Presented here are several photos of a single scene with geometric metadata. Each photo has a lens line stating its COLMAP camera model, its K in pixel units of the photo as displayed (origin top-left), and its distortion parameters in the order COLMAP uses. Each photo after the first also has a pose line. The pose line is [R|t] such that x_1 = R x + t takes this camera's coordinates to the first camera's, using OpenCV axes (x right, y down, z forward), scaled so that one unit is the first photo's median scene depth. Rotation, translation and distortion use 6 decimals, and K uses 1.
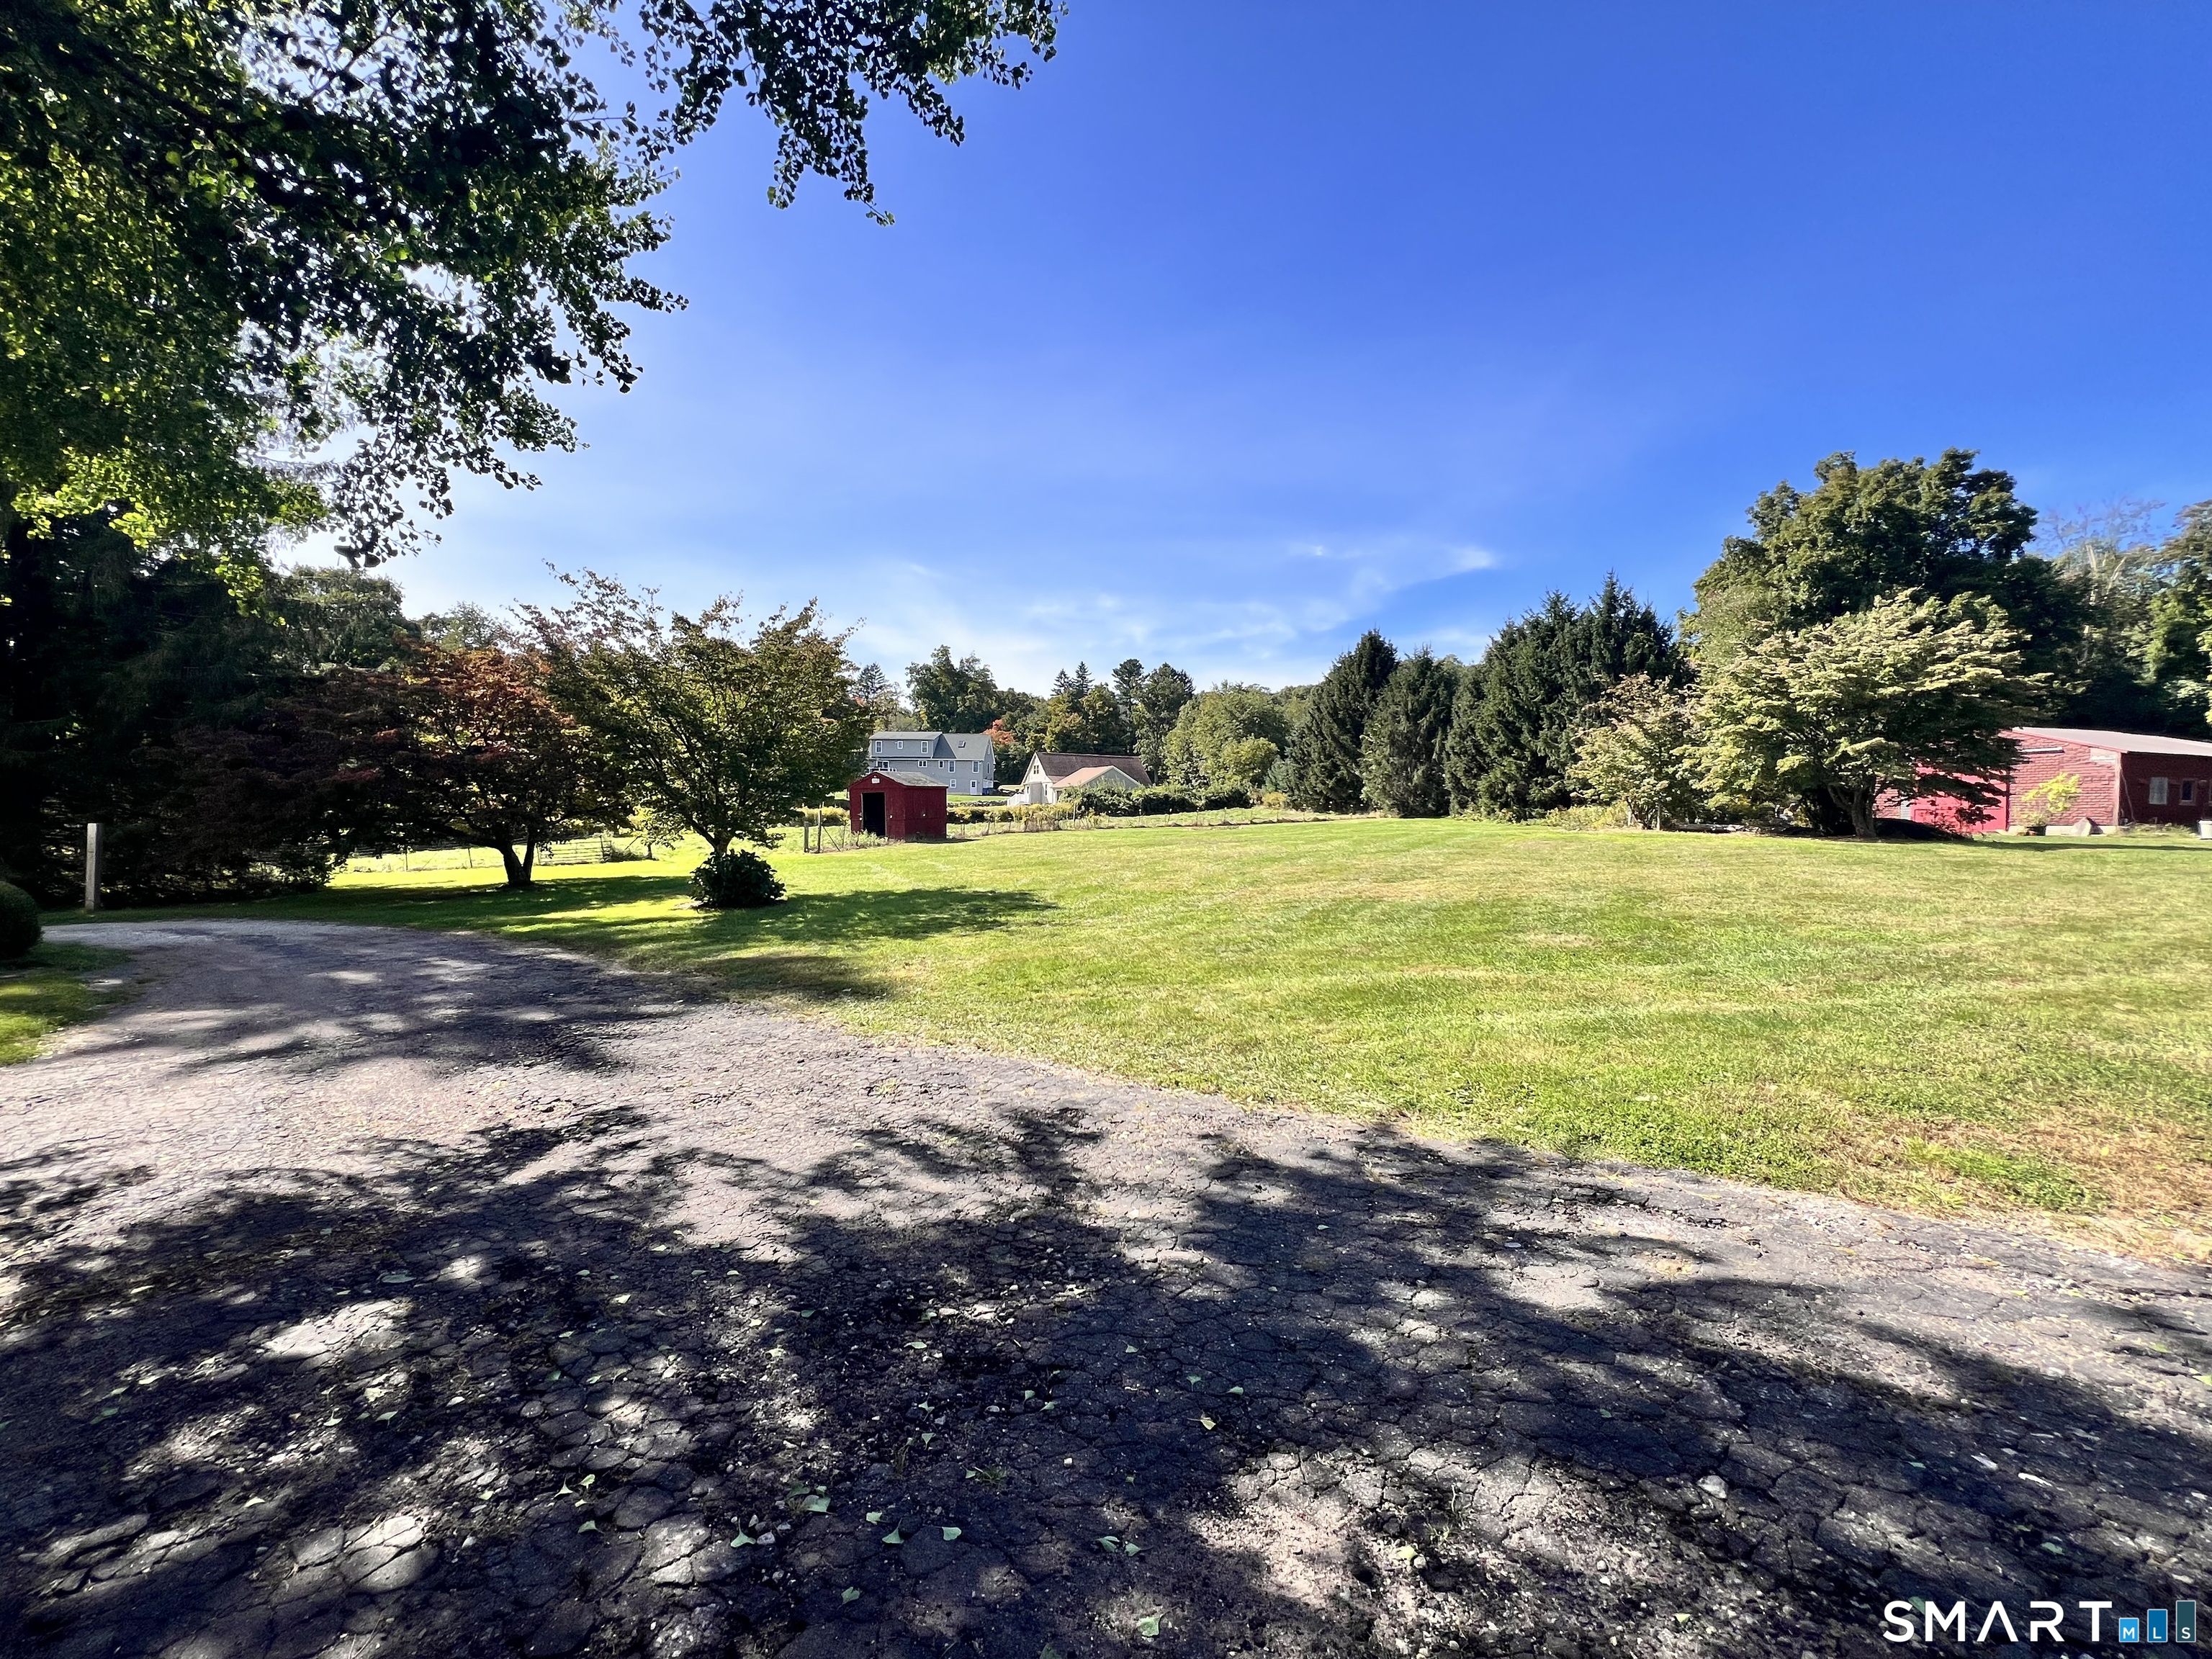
lens RADIAL K [[891.2, 0, 1107.8], [0, 891.2, 817.4], [0, 0, 1]] dist [0.000834, 0.000196]
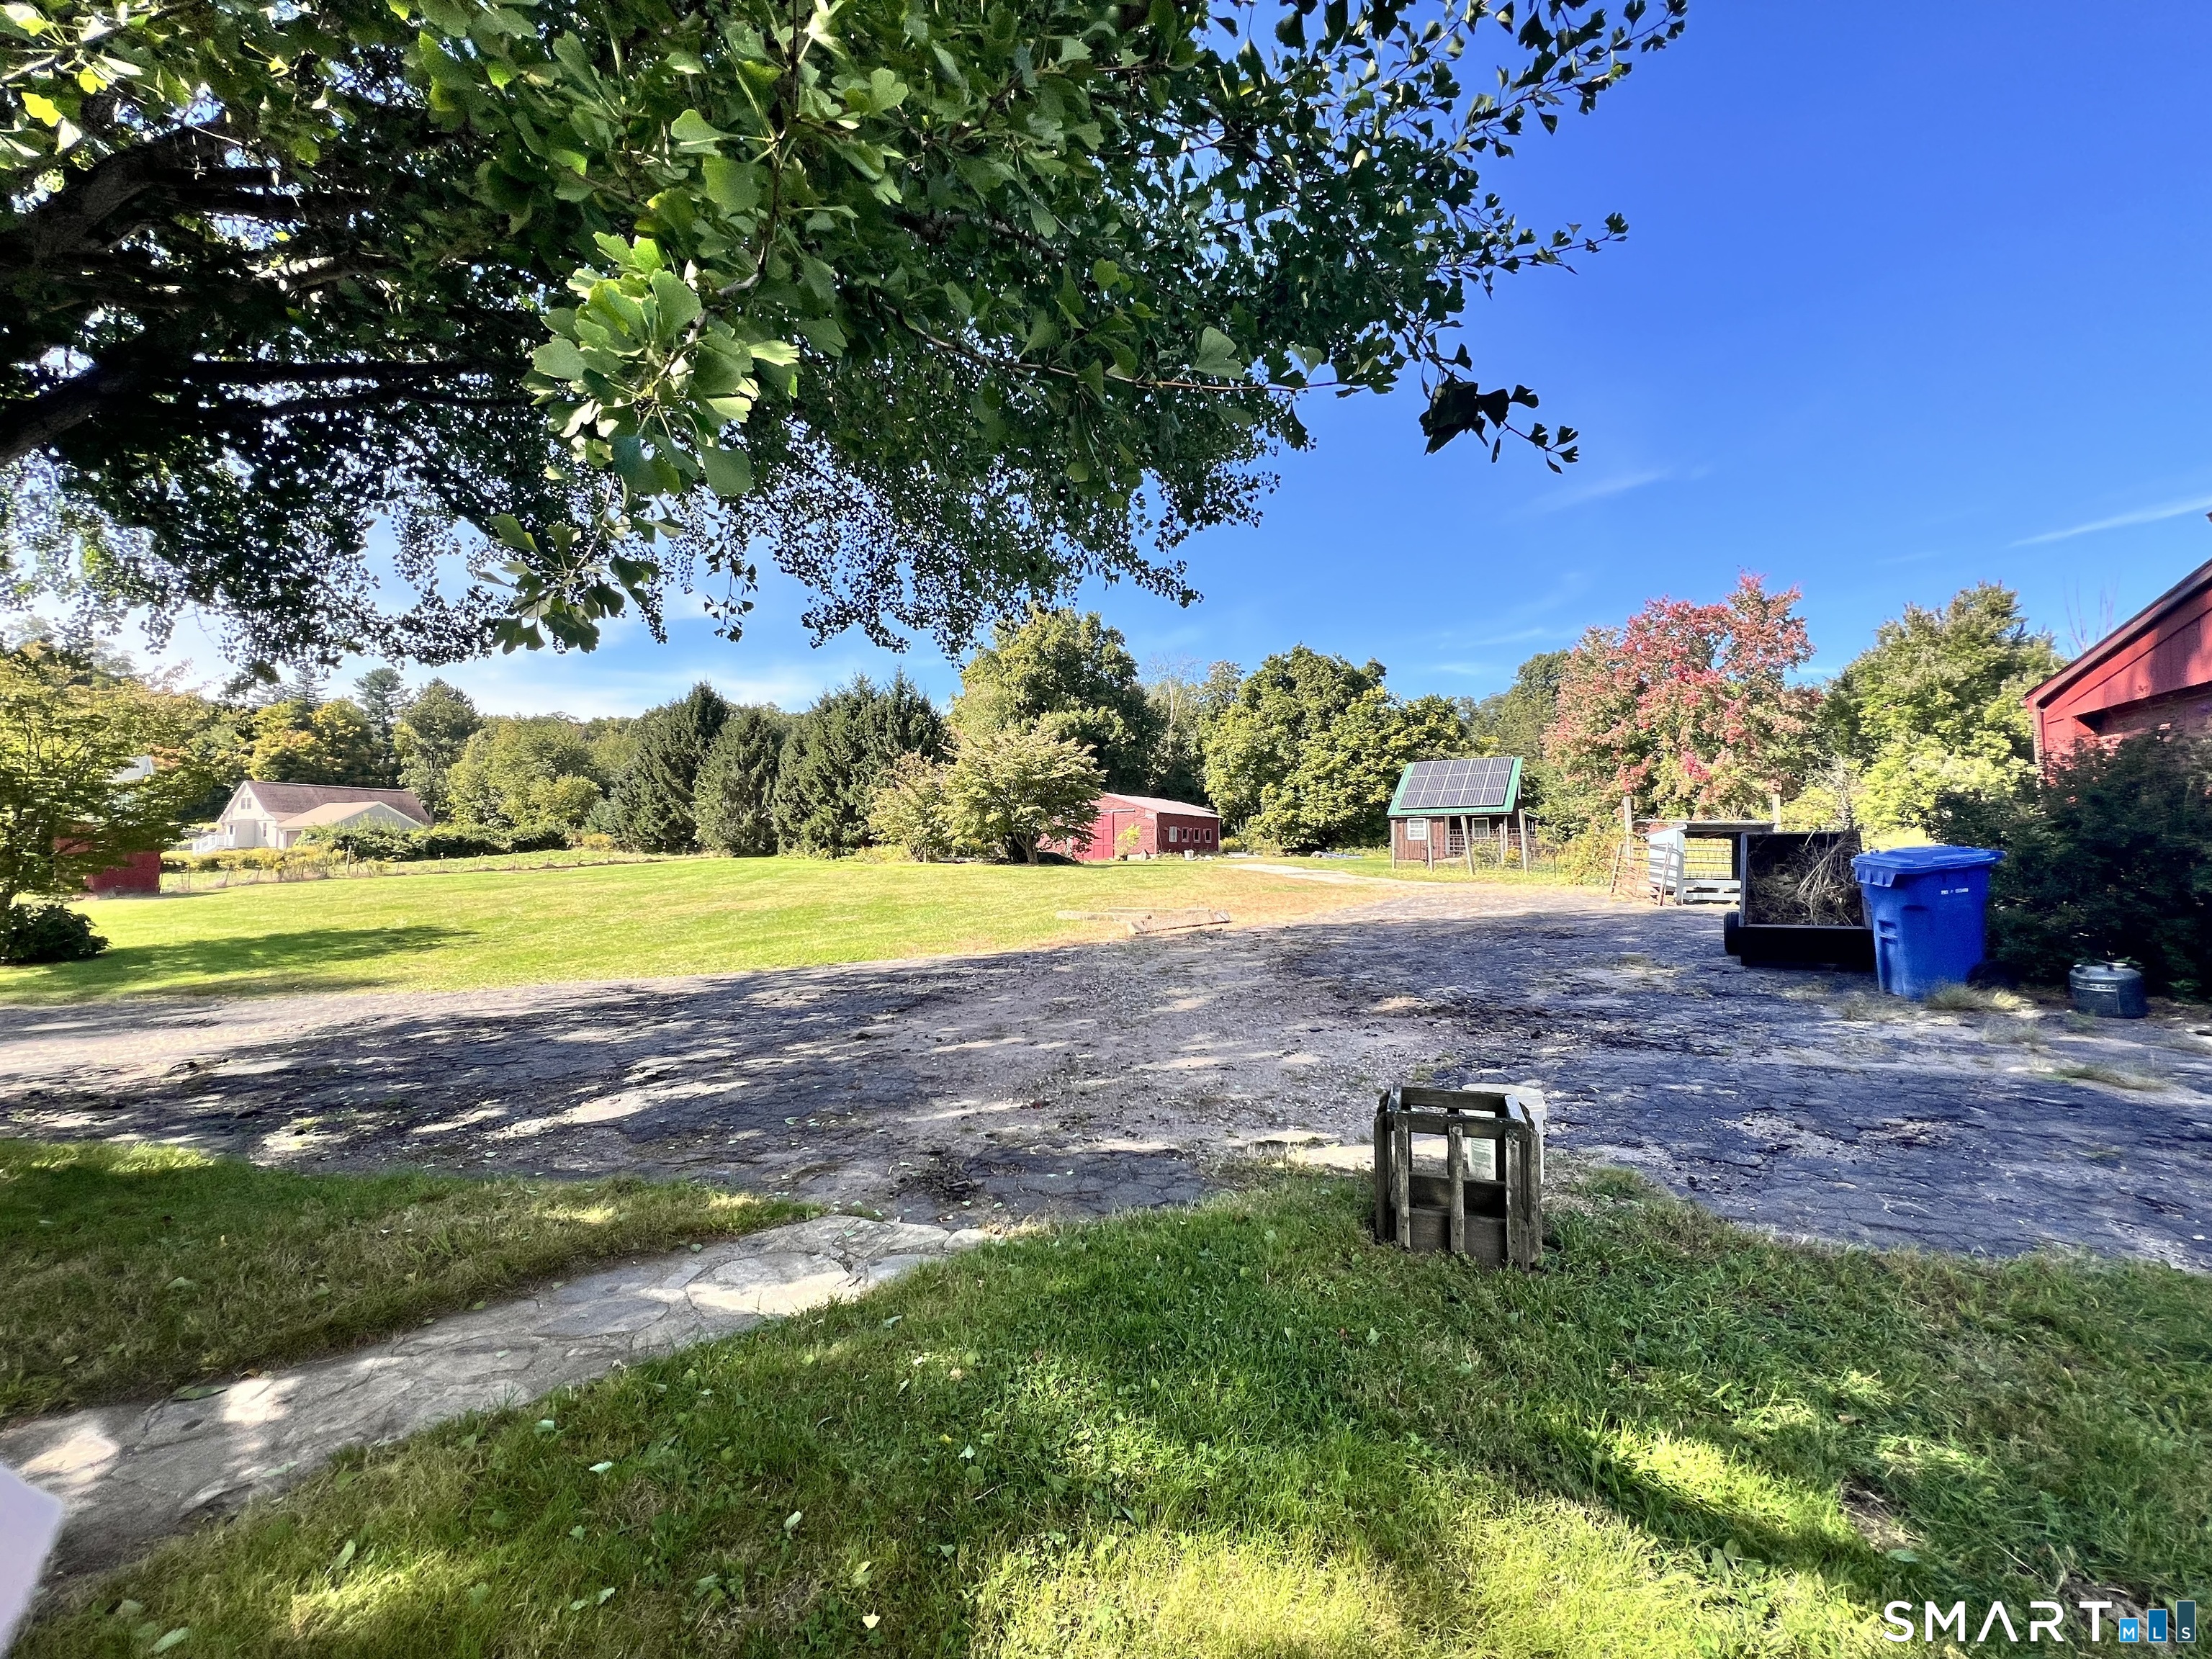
lens RADIAL K [[886.5, 0, 1106.0], [0, 886.5, 829.5], [0, 0, 1]] dist [-0.031751, -0.000090]
pose [[0.746834, 0.002488, 0.665005, -0.052793], [0.018118, 0.999546, -0.024086, 0.000486], [-0.664763, 0.030037, 0.746450, -0.120619]]
